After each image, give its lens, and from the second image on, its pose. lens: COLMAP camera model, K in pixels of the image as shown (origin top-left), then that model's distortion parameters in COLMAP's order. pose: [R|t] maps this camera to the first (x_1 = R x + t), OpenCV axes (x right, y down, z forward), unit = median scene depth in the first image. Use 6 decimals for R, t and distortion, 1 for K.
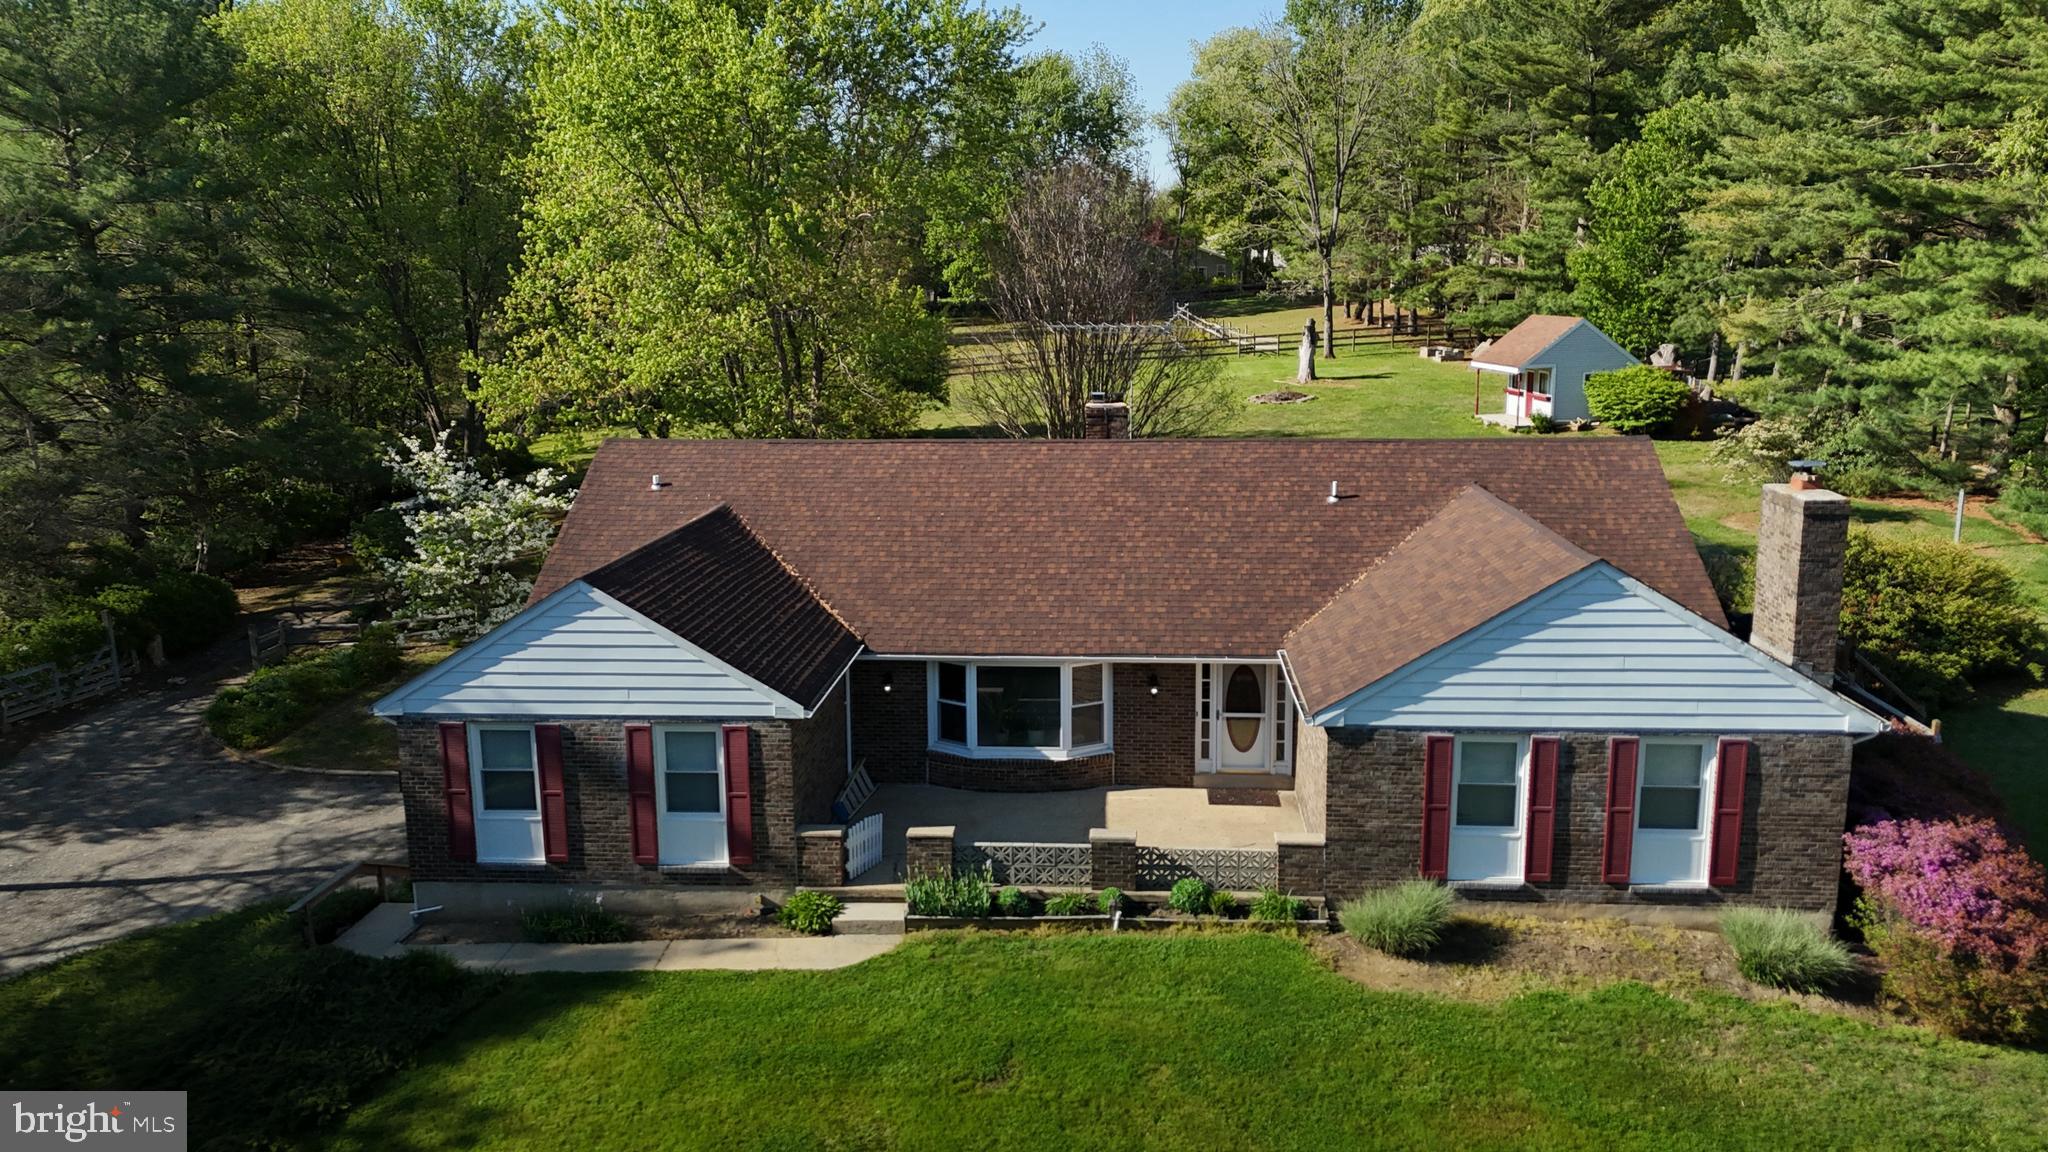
lens RADIAL K [[1493.8, 0, 1031.4], [0, 1493.8, 585.2], [0, 0, 1]] dist [0.082263, -0.075043]
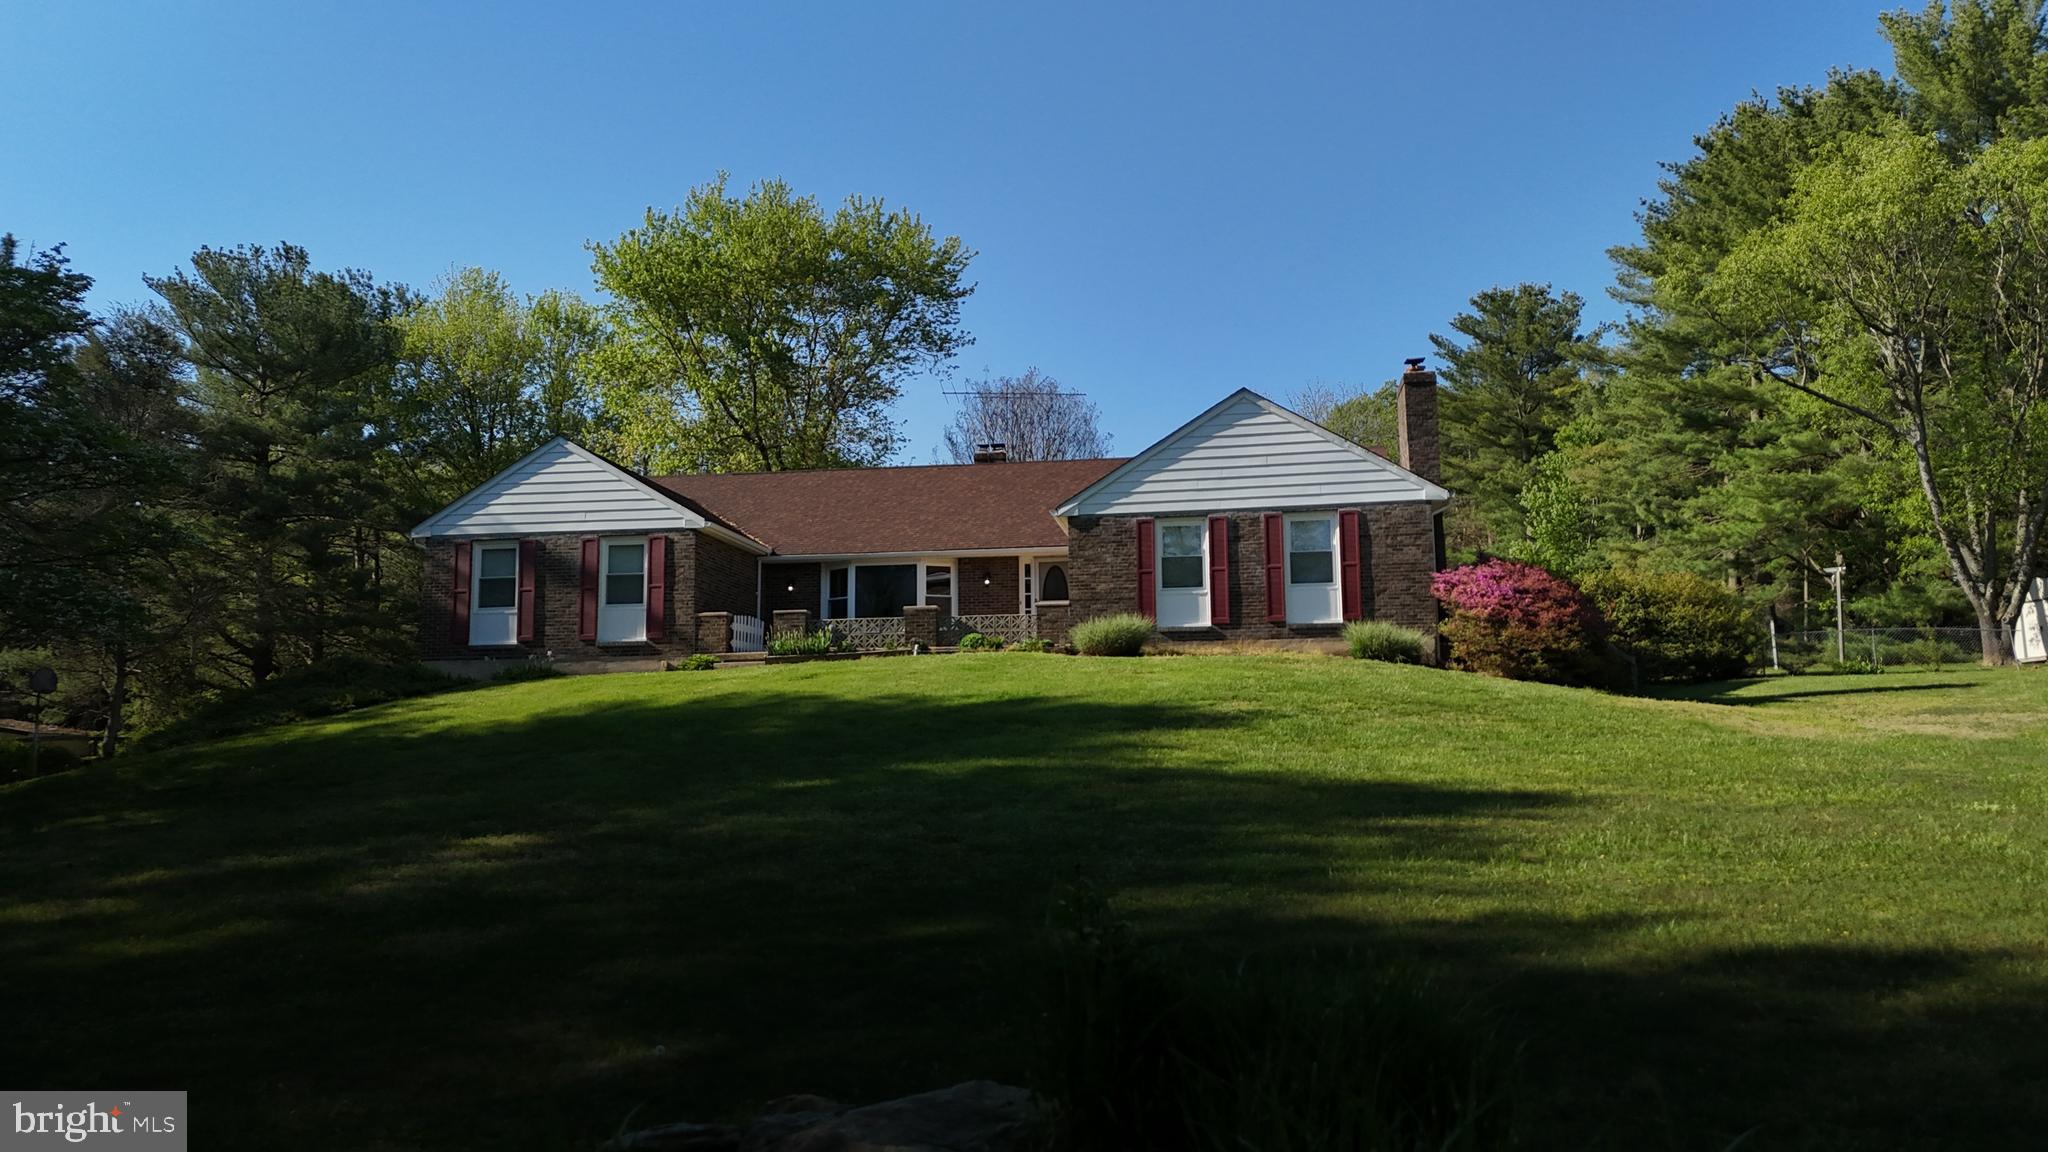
lens RADIAL K [[1493.8, 0, 1030.9], [0, 1493.8, 590.2], [0, 0, 1]] dist [0.082263, -0.075043]
pose [[0.997589, -0.010927, -0.068527, 0.246726], [-0.011099, 0.949688, -0.313000, 0.571707], [0.068499, 0.313006, 0.947278, -0.297082]]
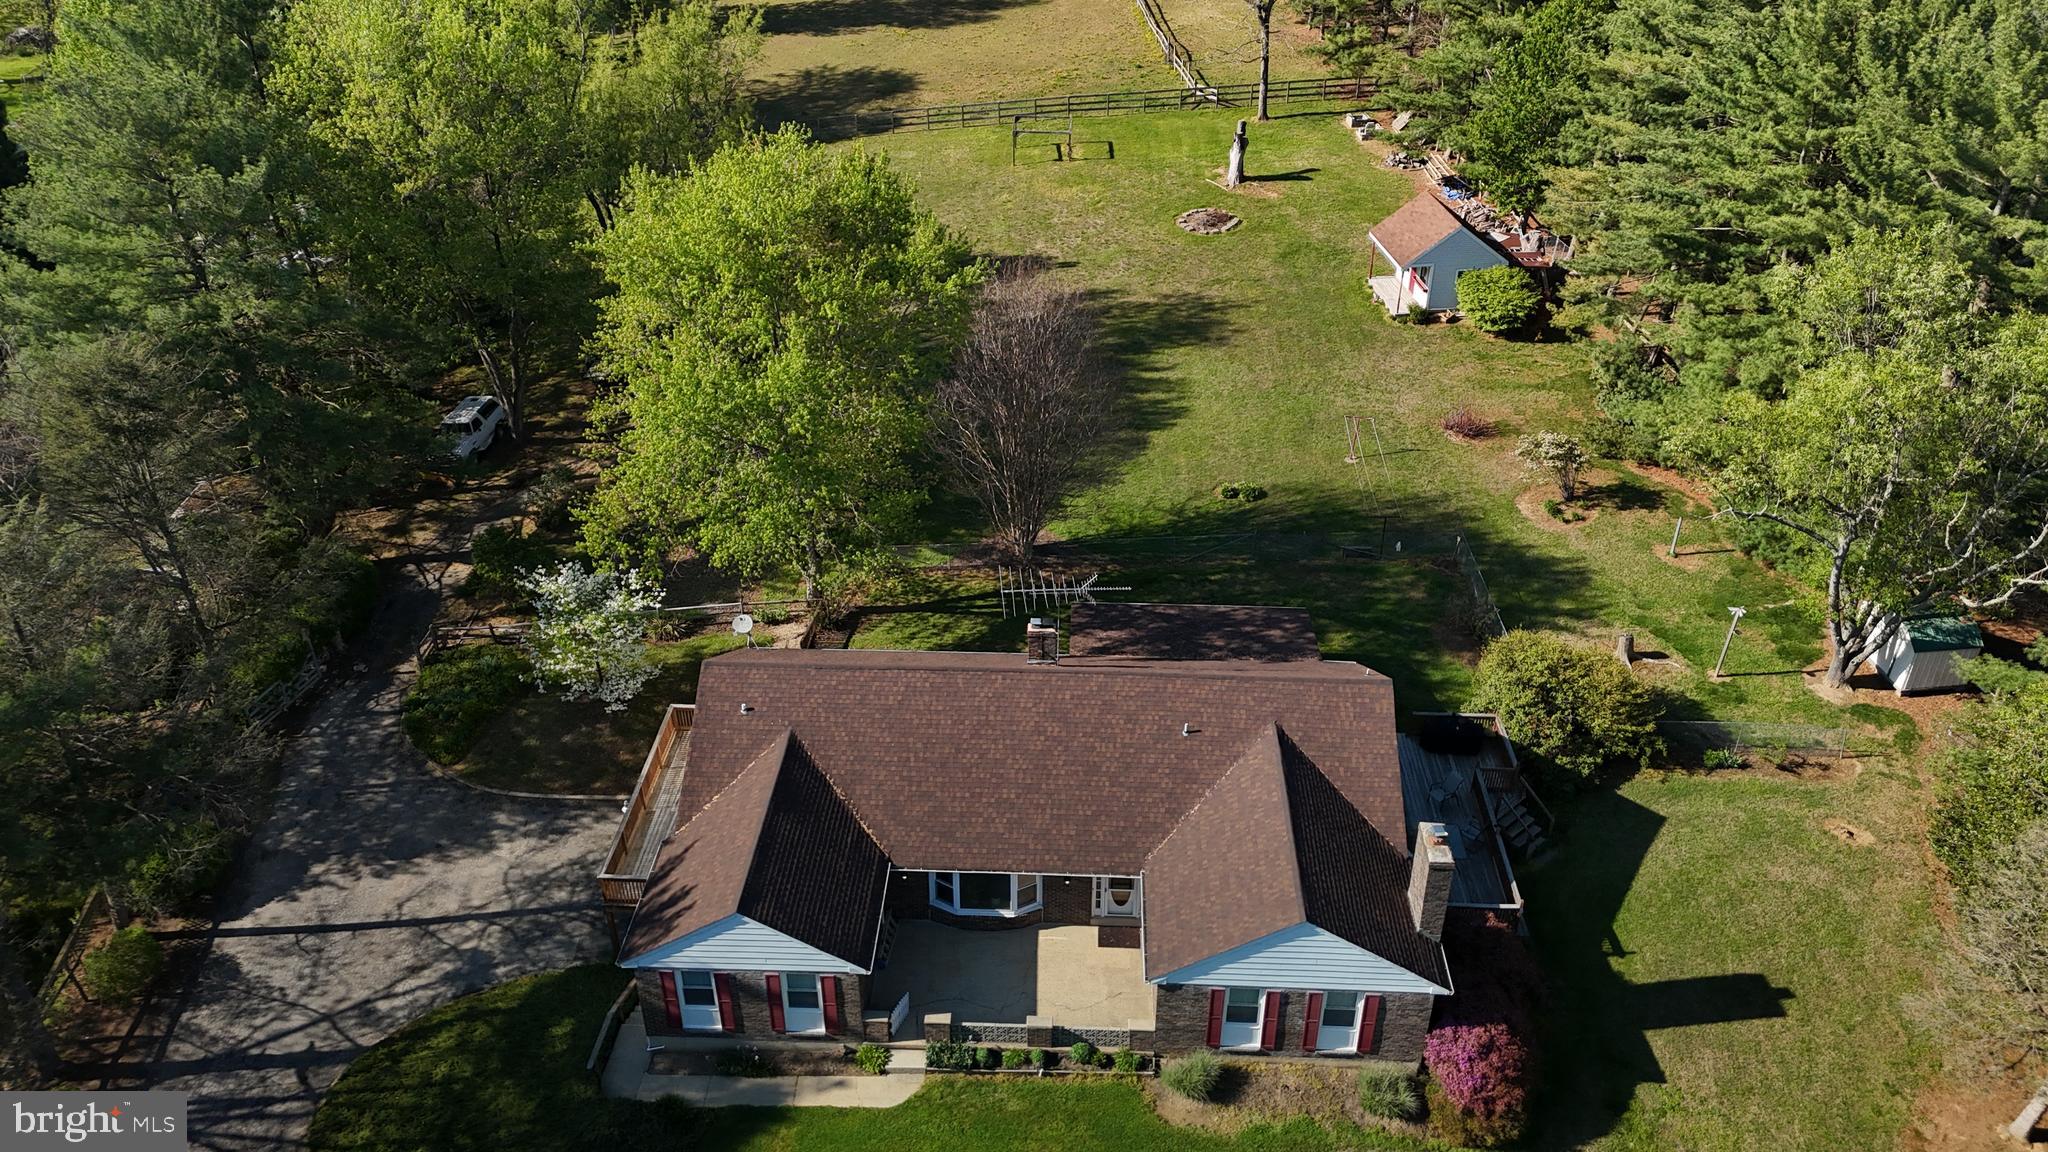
lens RADIAL K [[1493.8, 0, 1030.7], [0, 1493.8, 583.2], [0, 0, 1]] dist [0.082263, -0.075043]
pose [[0.999566, -0.009244, 0.027977, -0.001701], [-0.001250, 0.935344, 0.353737, -0.954715], [-0.029438, -0.353618, 0.934927, -0.500802]]
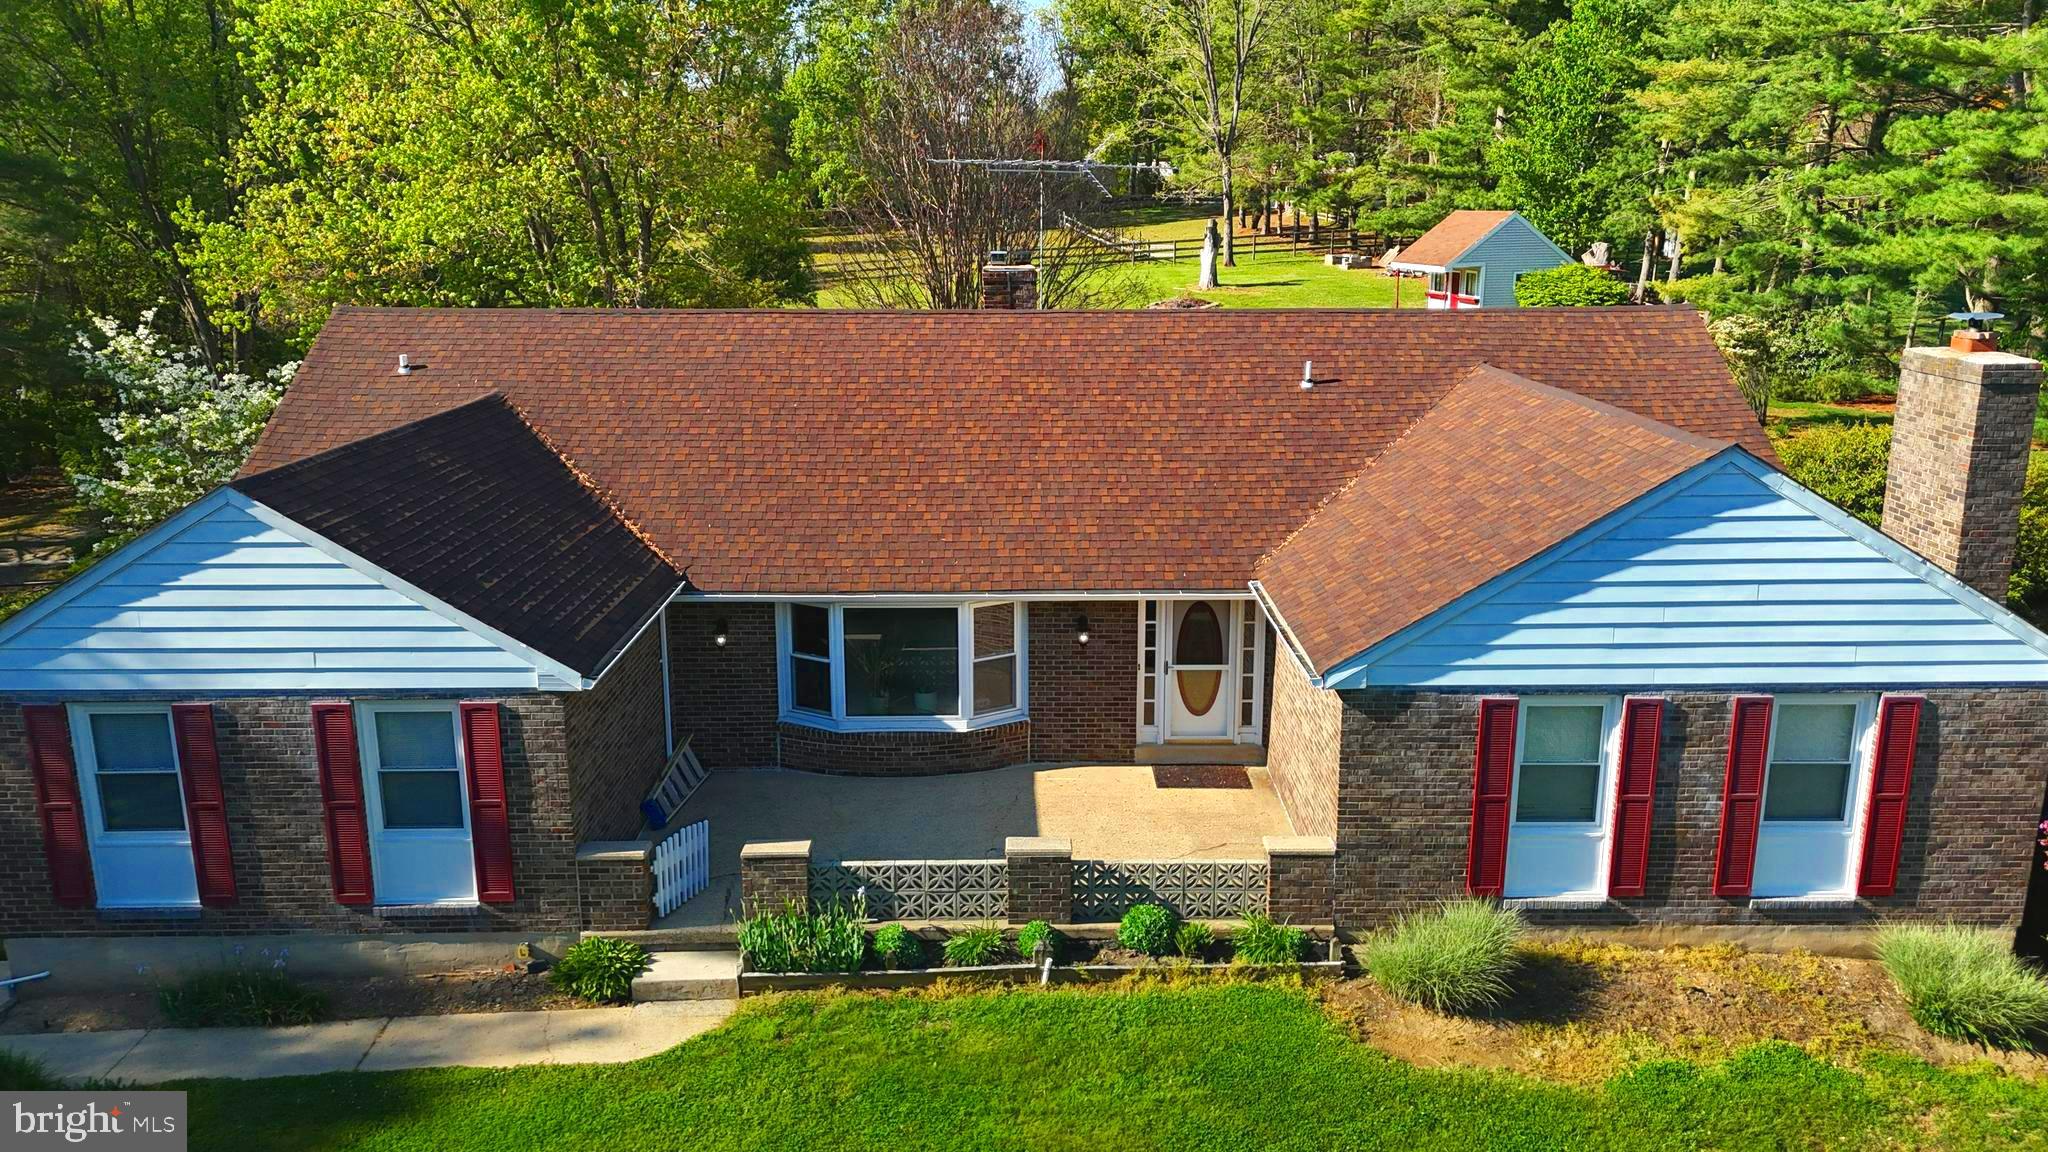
lens RADIAL K [[1493.8, 0, 1034.7], [0, 1493.8, 590.5], [0, 0, 1]] dist [0.082263, -0.075043]
pose [[0.996629, -0.012593, 0.081065, -0.002781], [0.008589, 0.998735, 0.049552, 0.011473], [-0.081586, -0.048689, 0.995476, 0.299098]]
